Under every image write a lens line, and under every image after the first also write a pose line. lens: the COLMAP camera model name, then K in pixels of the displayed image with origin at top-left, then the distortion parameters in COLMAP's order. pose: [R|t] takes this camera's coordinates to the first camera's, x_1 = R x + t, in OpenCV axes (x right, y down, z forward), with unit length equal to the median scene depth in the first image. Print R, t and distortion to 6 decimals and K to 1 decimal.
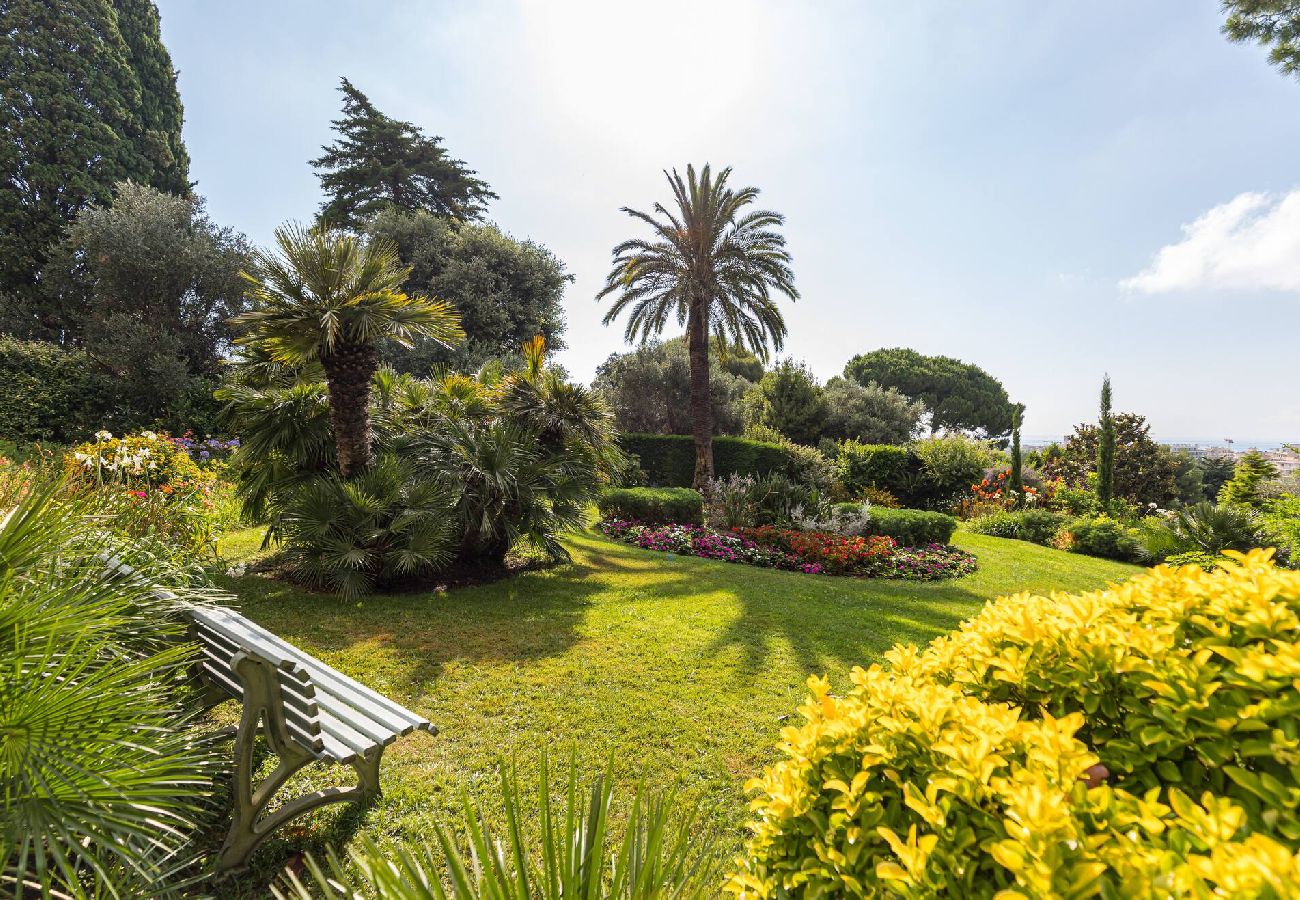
lens RADIAL K [[614.8, 0, 667.2], [0, 614.8, 459.9], [0, 0, 1]] dist [-0.000752, -0.000065]
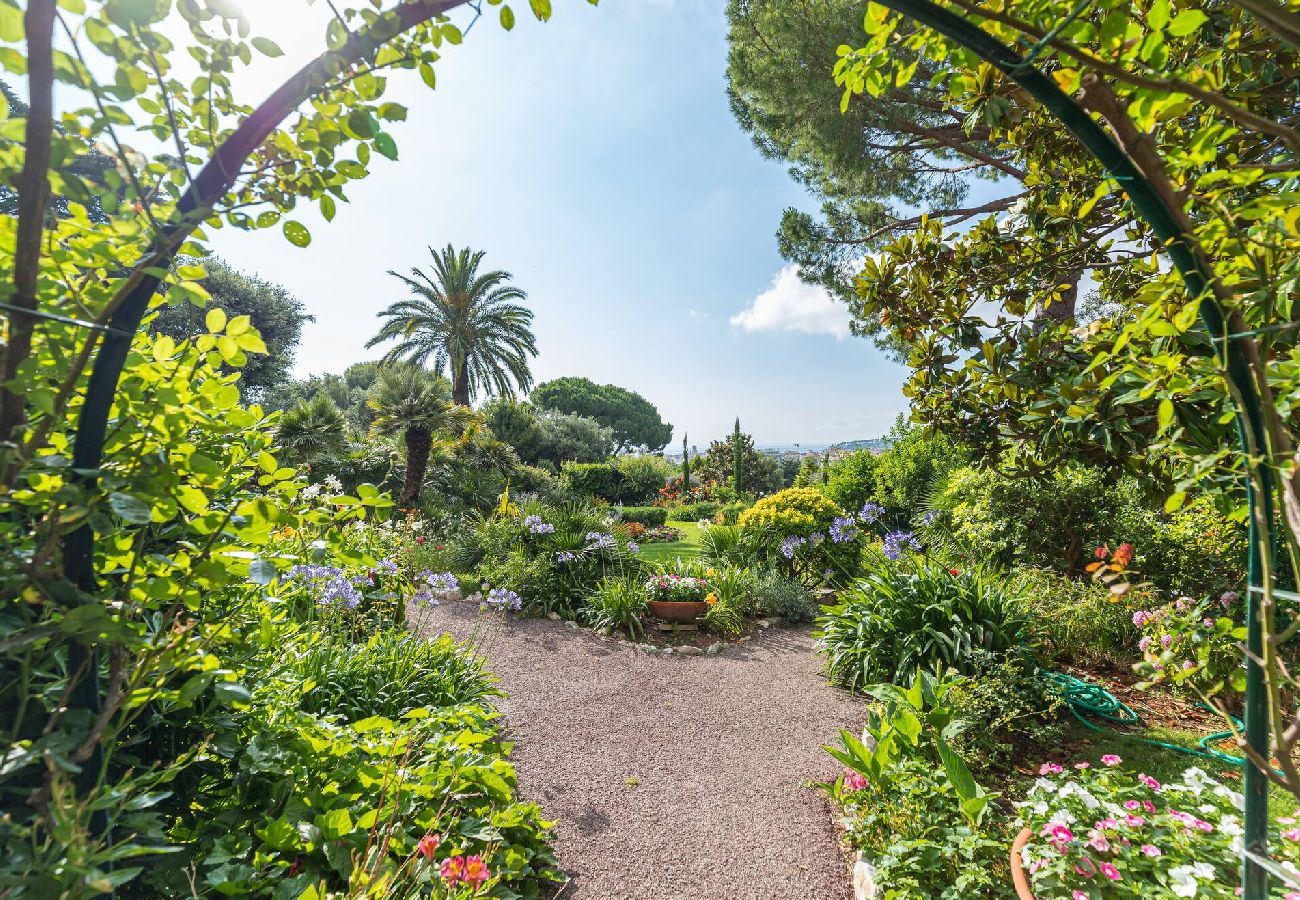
lens RADIAL K [[614.8, 0, 667.2], [0, 614.8, 459.9], [0, 0, 1]] dist [-0.000752, -0.000065]
pose [[0.862049, -0.042647, 0.505027, -0.201888], [0.056548, 0.998325, -0.012220, -0.008321], [-0.503660, 0.039092, 0.863017, -0.234584]]
